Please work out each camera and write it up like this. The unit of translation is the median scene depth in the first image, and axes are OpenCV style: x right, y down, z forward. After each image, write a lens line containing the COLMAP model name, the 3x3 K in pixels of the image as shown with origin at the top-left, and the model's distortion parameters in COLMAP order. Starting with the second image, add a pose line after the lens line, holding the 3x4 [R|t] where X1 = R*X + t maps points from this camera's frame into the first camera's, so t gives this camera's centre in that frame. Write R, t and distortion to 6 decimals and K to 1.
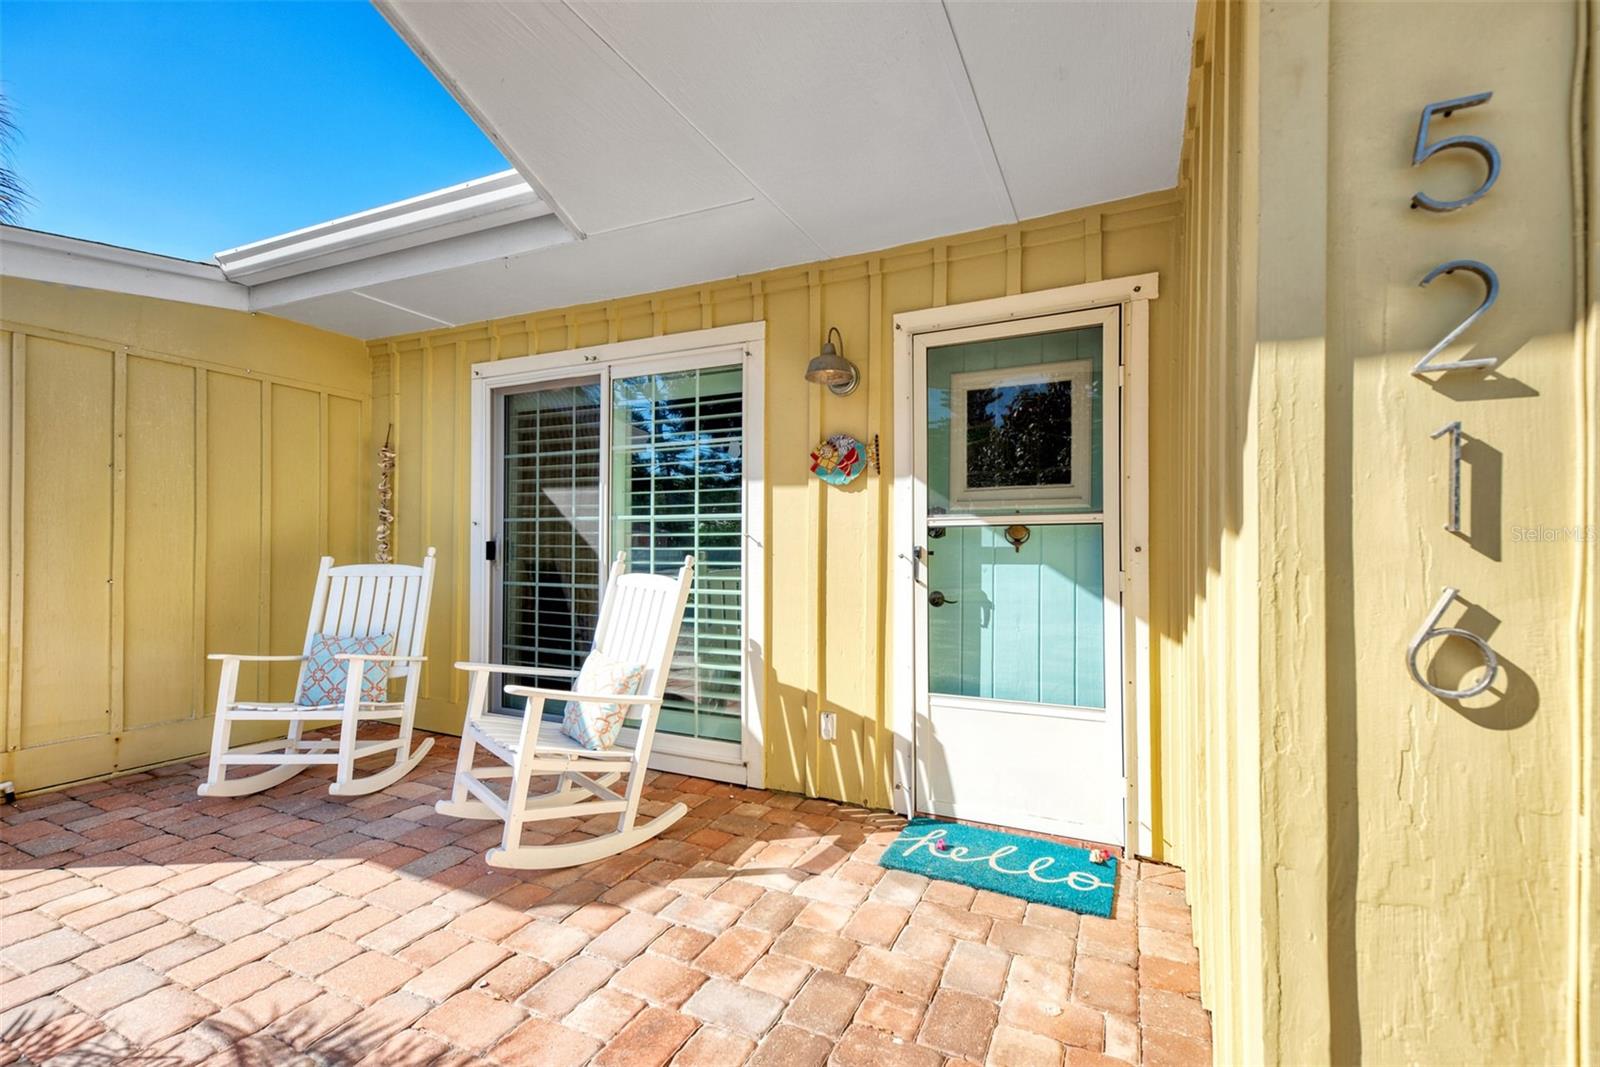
lens RADIAL K [[694.1, 0, 800.0], [0, 694.1, 533.5], [0, 0, 1]] dist [-0.038878, -0.000034]
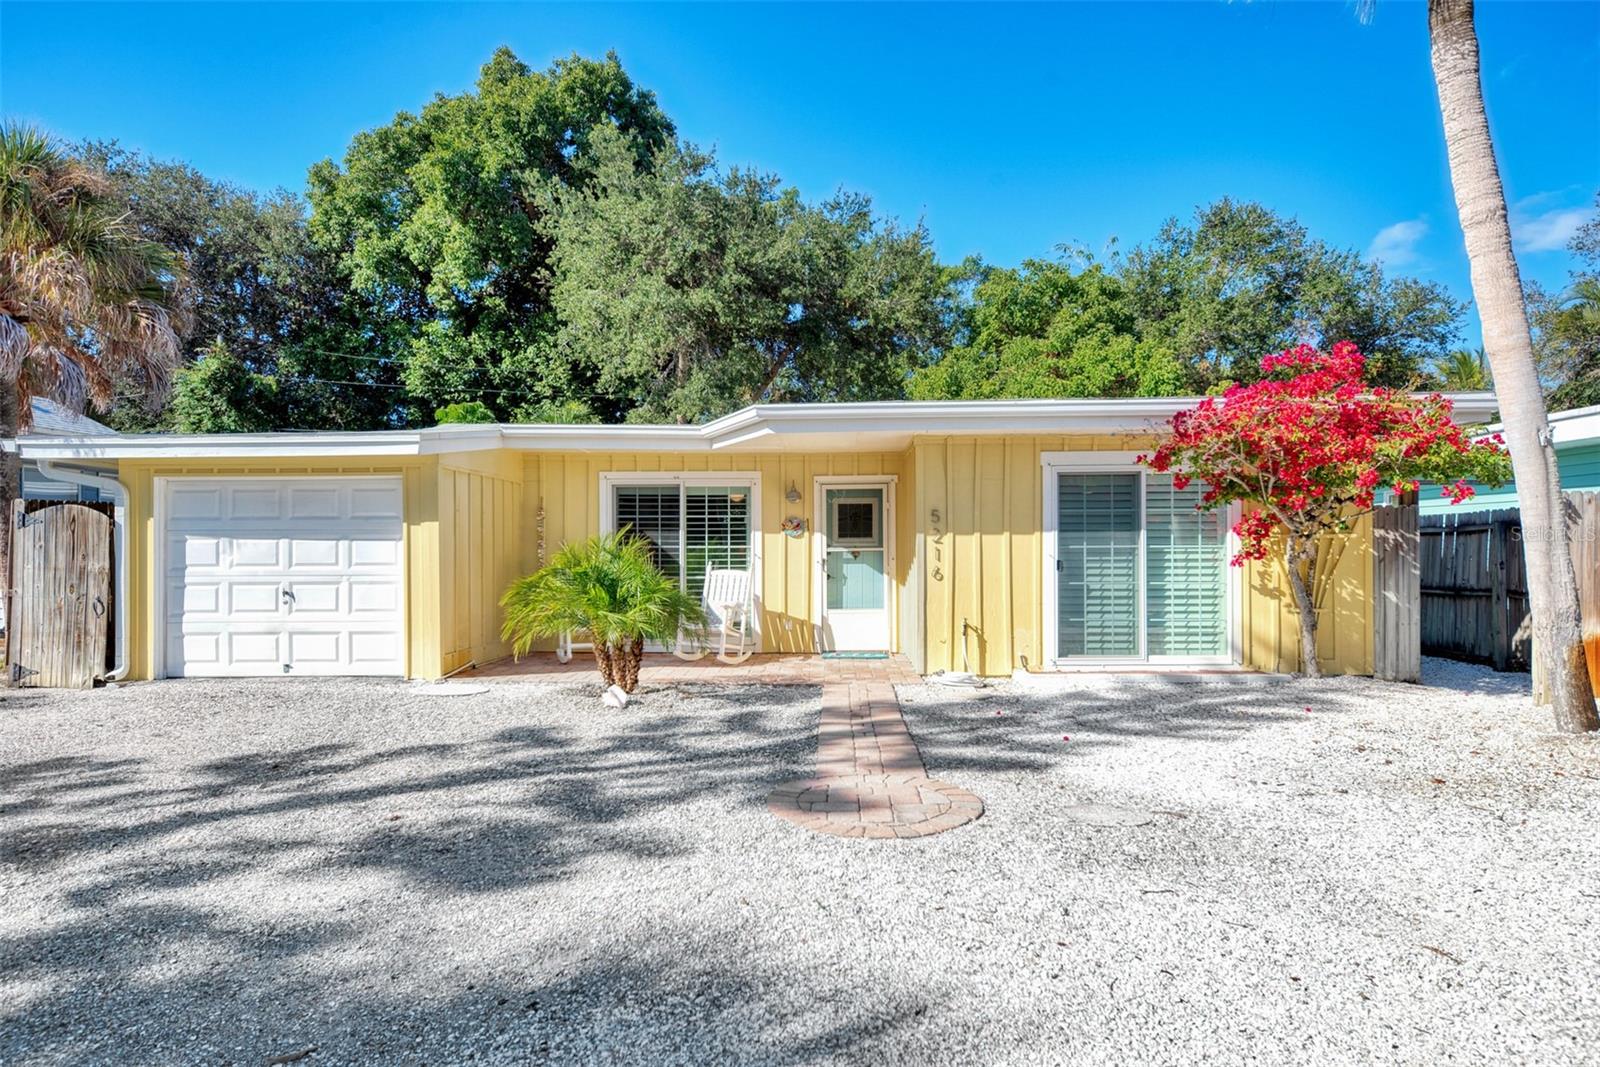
lens RADIAL K [[971.7, 0, 800.0], [0, 971.7, 533.5], [0, 0, 1]] dist [0.012660, -0.000007]
pose [[0.913621, -0.001180, 0.406566, -1.474498], [-0.001760, 0.999975, 0.006858, -0.105851], [-0.406564, -0.006981, 0.913596, -2.509706]]
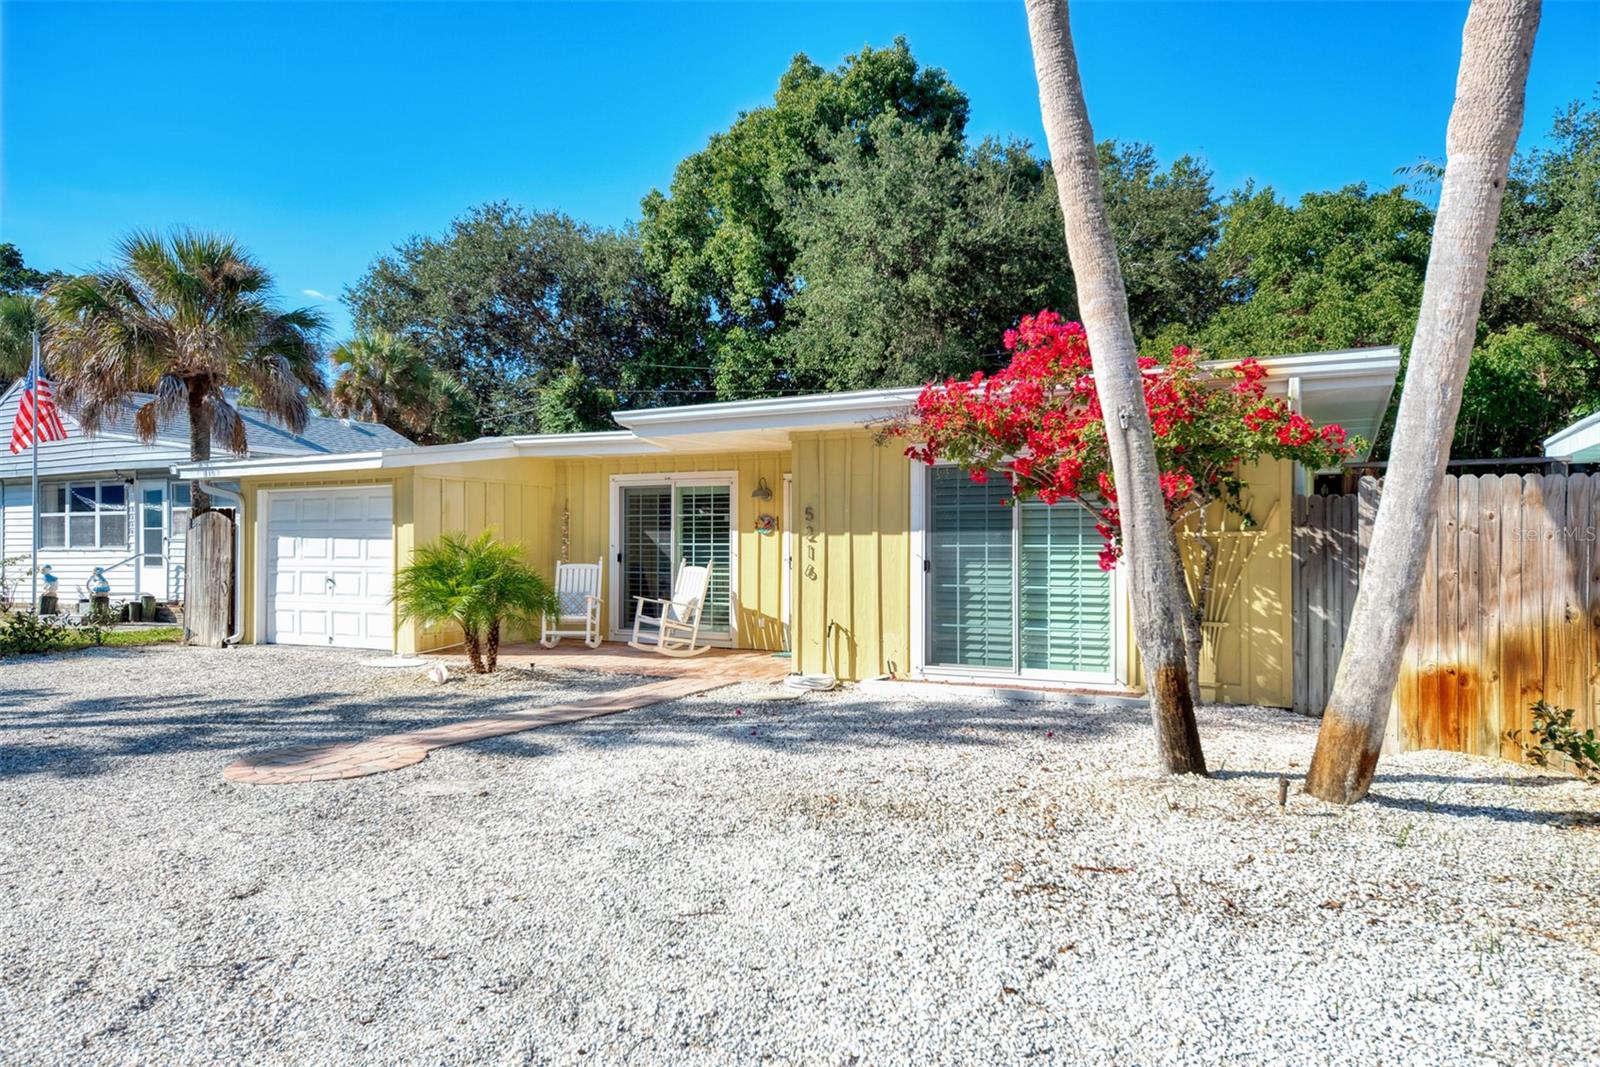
lens RADIAL K [[1036.3, 0, 800.0], [0, 1036.3, 533.5], [0, 0, 1]] dist [-0.005205, 0.000018]
pose [[0.999633, -0.004545, -0.026696, 0.306929], [0.004874, 0.999913, 0.012271, -0.121346], [0.026638, -0.012396, 0.999568, -3.103705]]
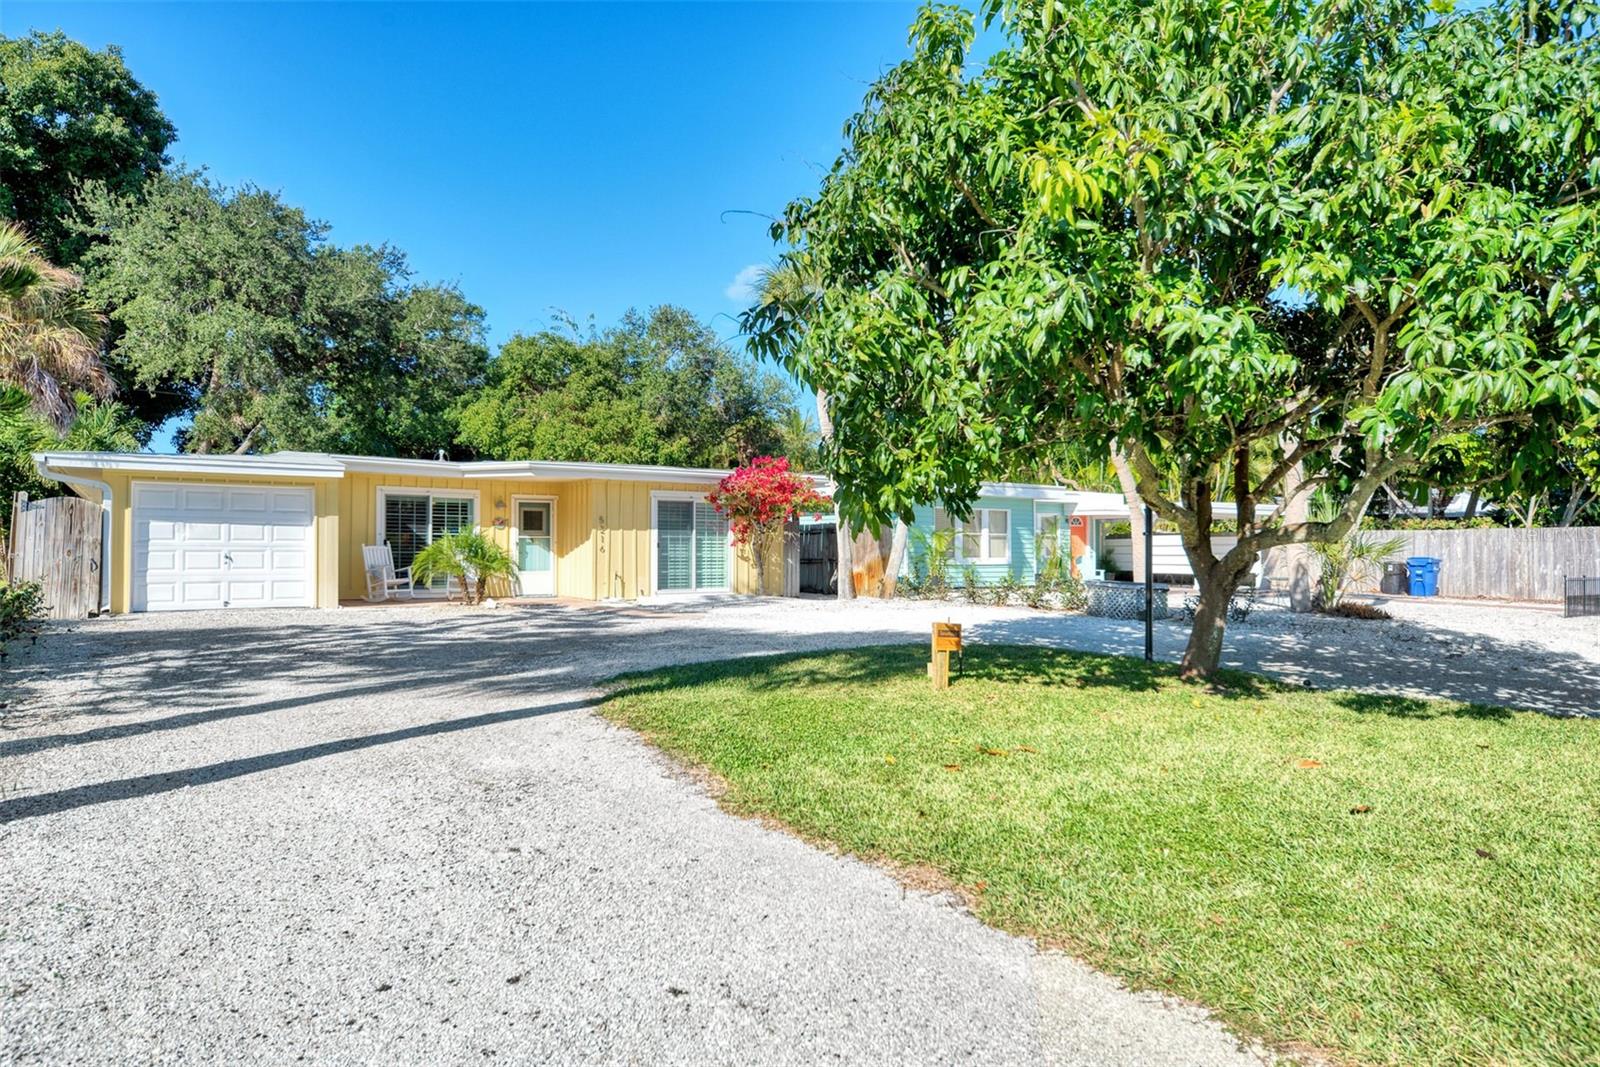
lens RADIAL K [[967.2, 0, 800.0], [0, 967.2, 533.5], [0, 0, 1]] dist [0.025183, -0.000303]
pose [[0.511027, 0.014555, 0.859442, -4.553613], [-0.023643, 0.999716, -0.002873, -0.066292], [-0.859240, -0.018851, 0.511226, -4.119636]]
